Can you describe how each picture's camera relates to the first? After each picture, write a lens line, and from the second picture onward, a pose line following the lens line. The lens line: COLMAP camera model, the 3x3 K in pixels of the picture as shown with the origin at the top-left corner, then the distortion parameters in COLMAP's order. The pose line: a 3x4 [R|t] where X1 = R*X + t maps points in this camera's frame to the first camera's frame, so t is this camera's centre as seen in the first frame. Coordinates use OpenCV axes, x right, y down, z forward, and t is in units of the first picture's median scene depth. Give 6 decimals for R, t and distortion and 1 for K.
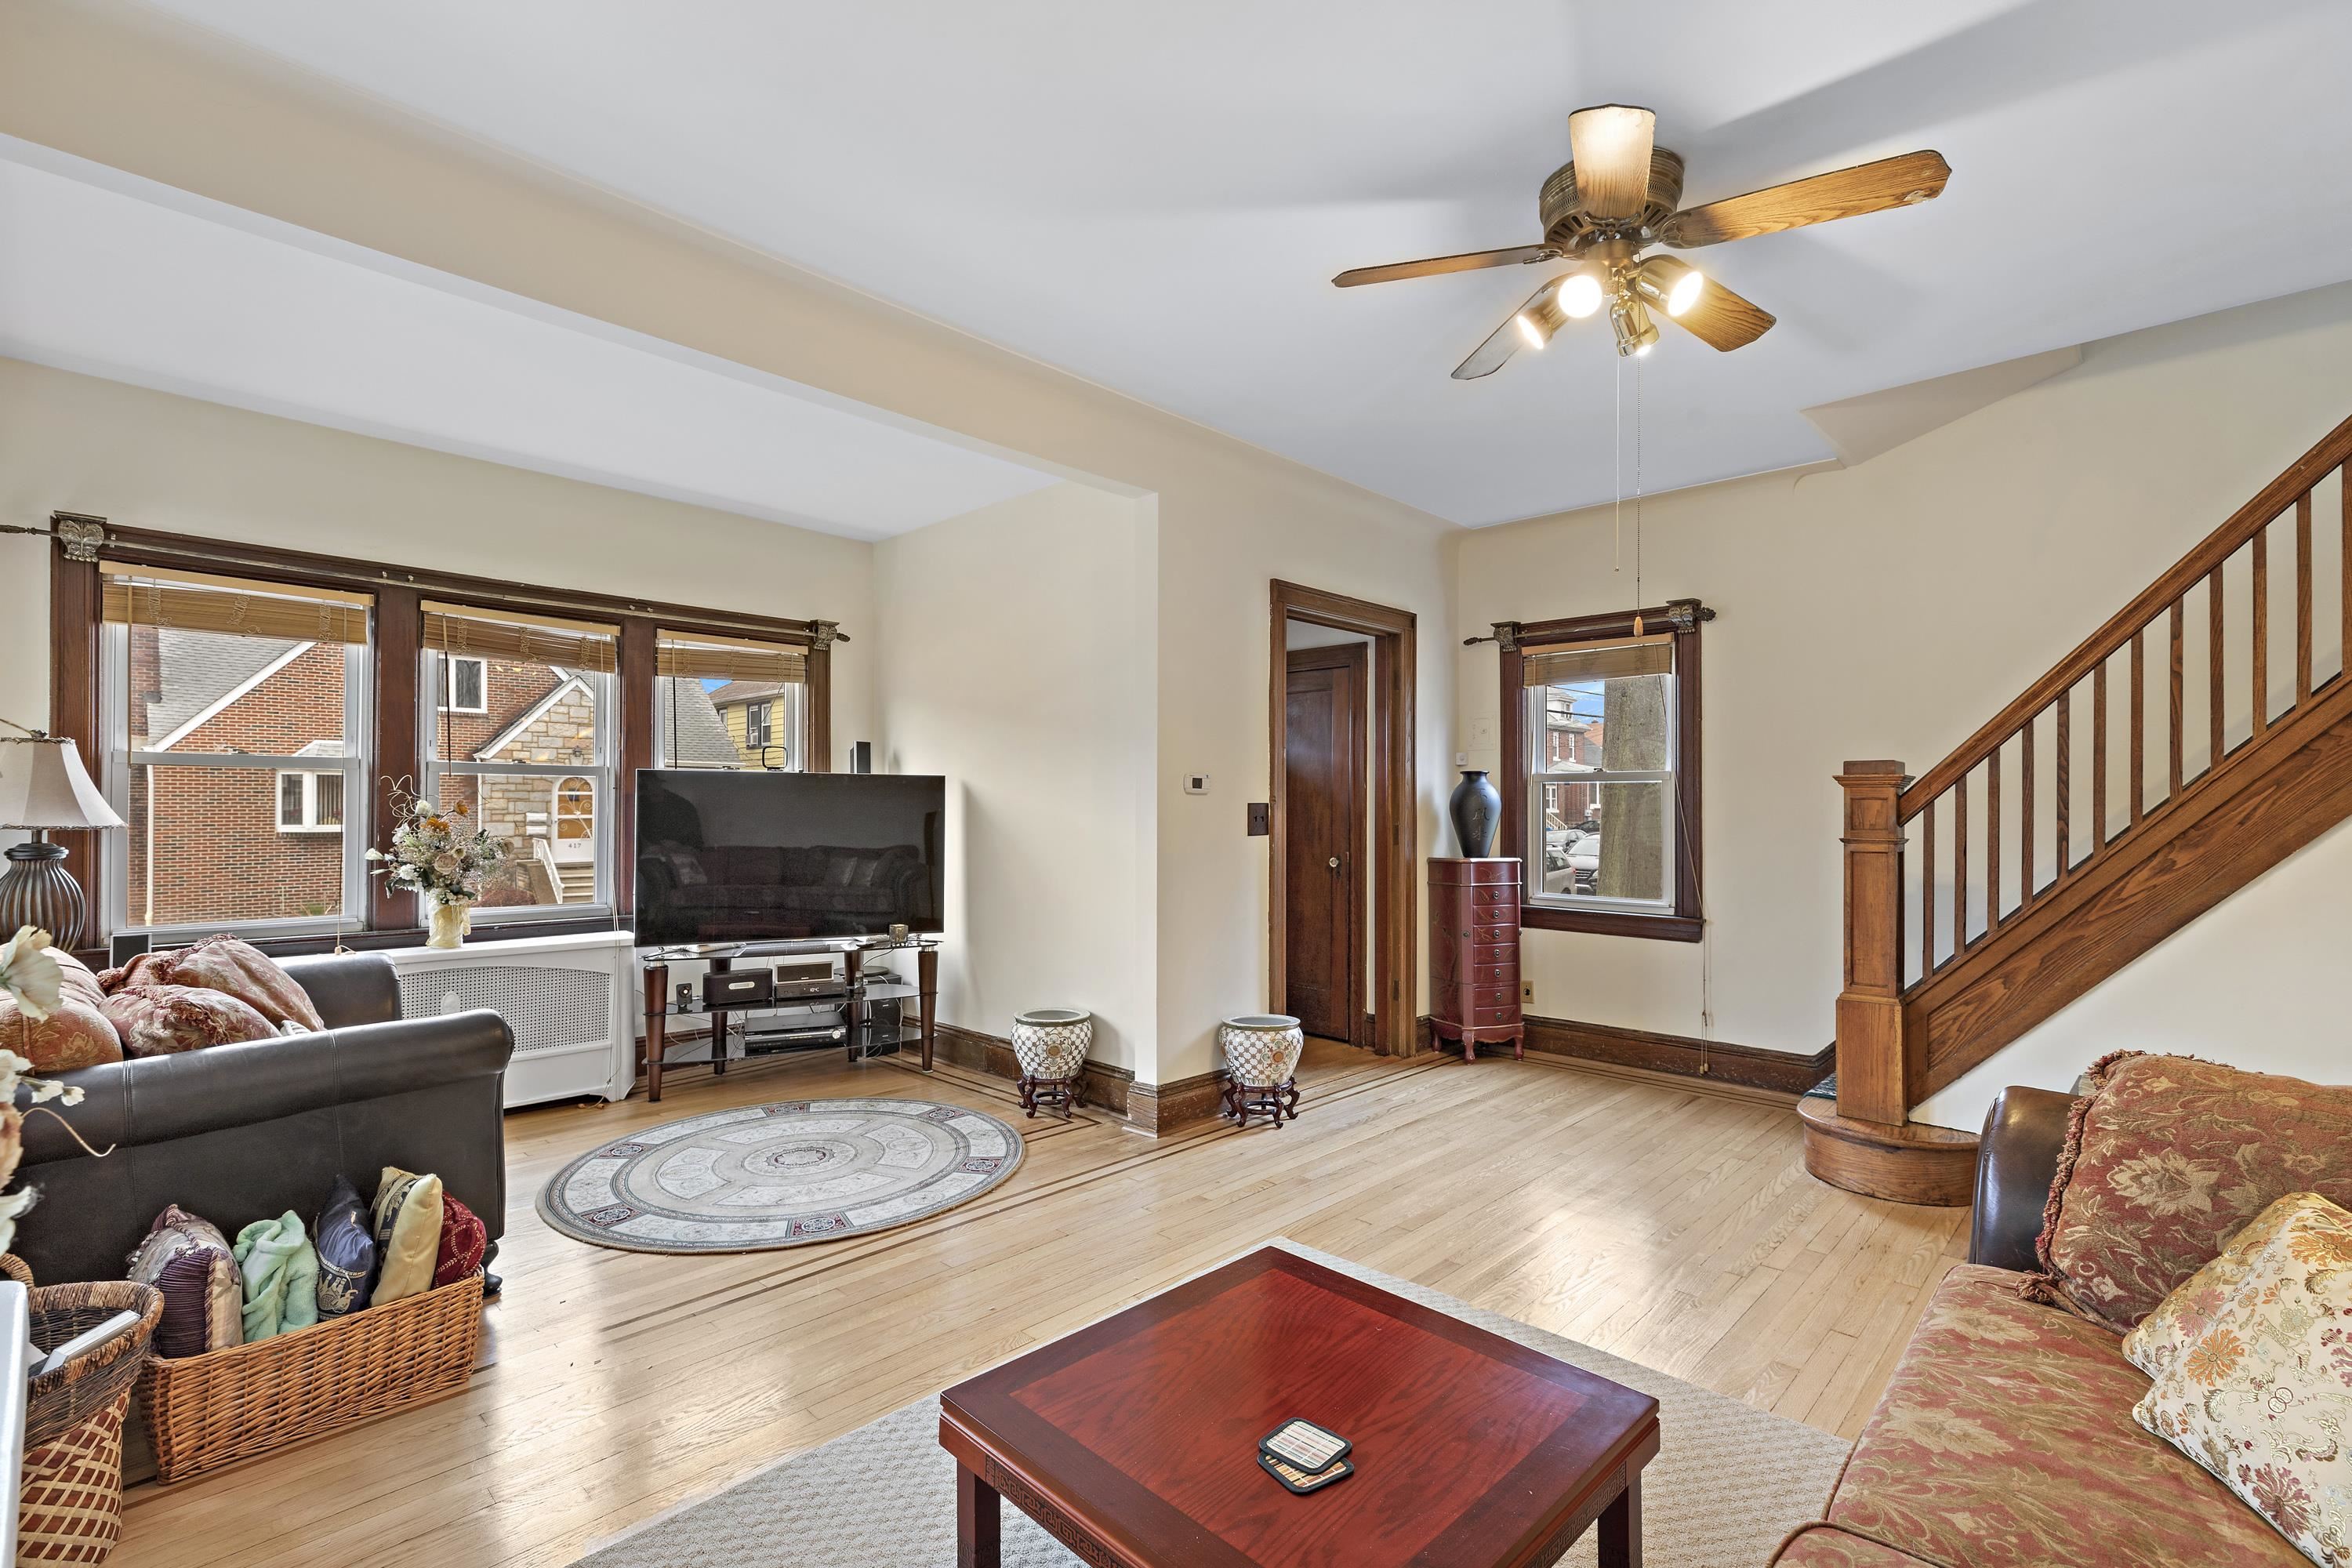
lens RADIAL K [[1057.4, 0, 1176.4], [0, 1057.4, 798.1], [0, 0, 1]] dist [-0.000652, 0.000079]
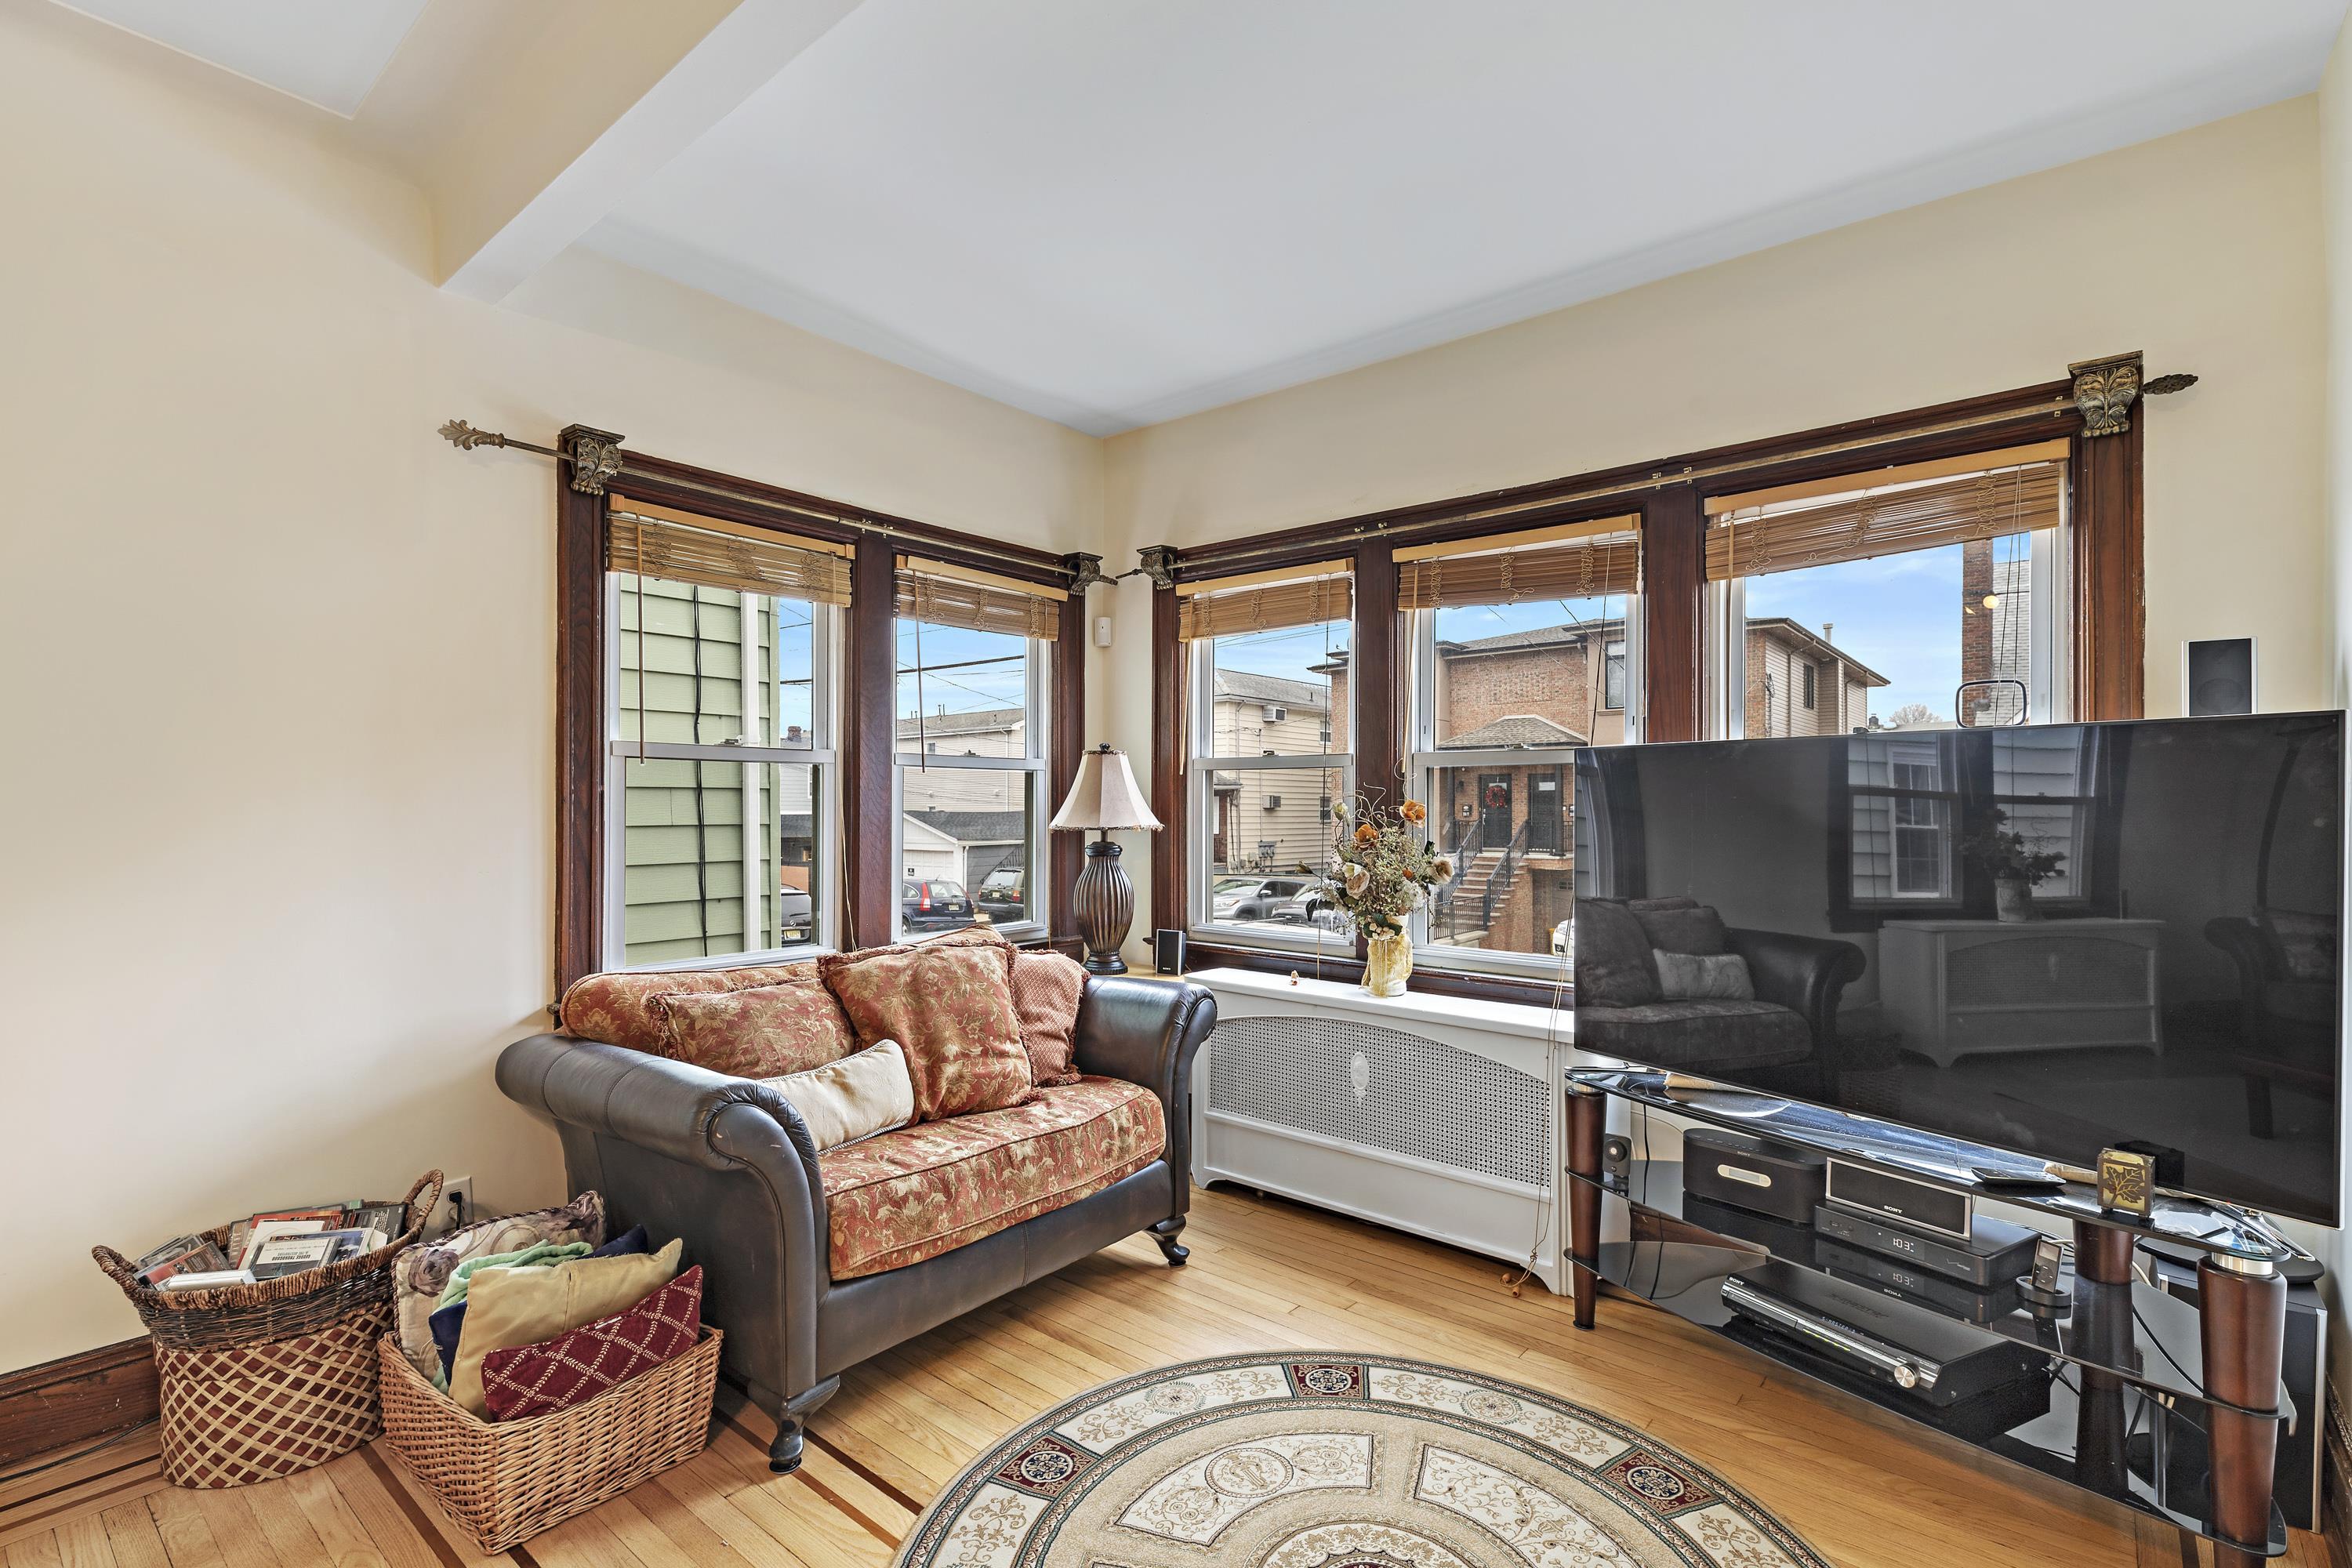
lens RADIAL K [[1075.1, 0, 1174.3], [0, 1075.1, 818.2], [0, 0, 1]] dist [0.005376, 0.000515]
pose [[0.078274, 0.004962, -0.996920, 0.075523], [0.003206, 0.999981, 0.005229, 0.008950], [0.996927, -0.003605, 0.078257, 0.790425]]
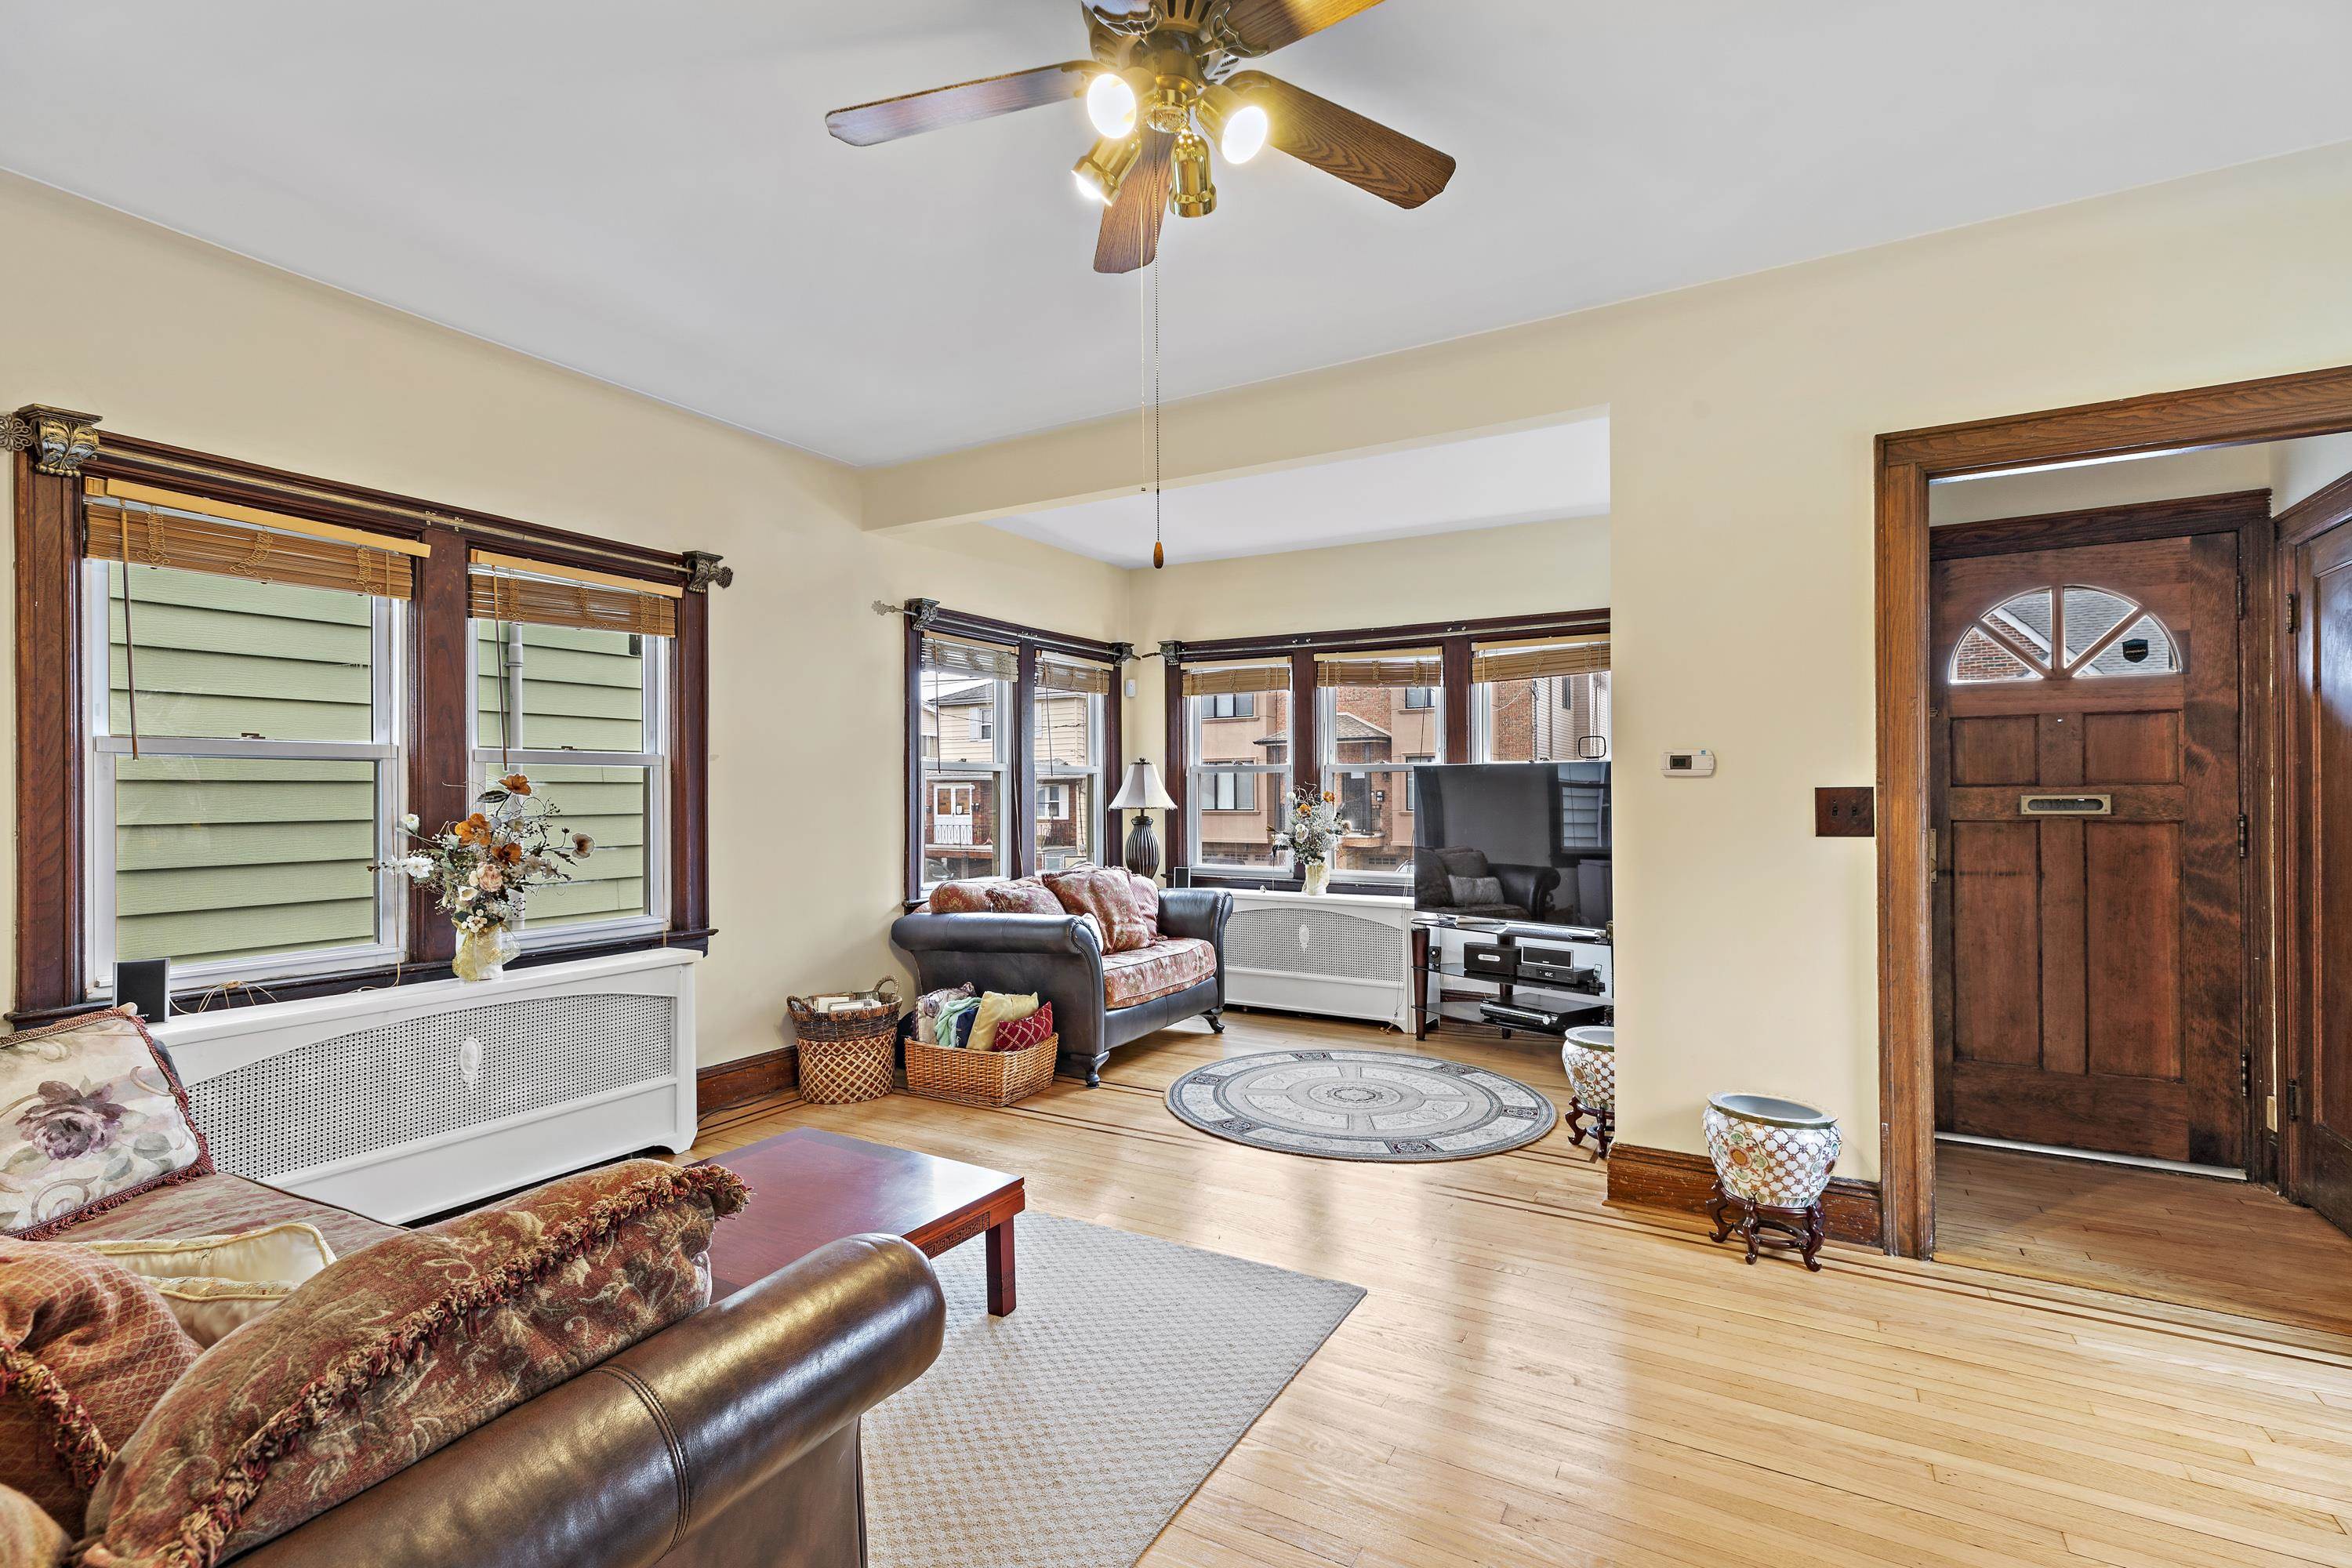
lens RADIAL K [[1057.4, 0, 1176.4], [0, 1057.4, 798.1], [0, 0, 1]] dist [-0.000652, 0.000079]
pose [[0.246197, -0.001912, -0.969218, 0.656370], [0.009622, 0.999954, 0.000471, 0.007691], [0.969172, -0.009442, 0.246204, 0.468291]]
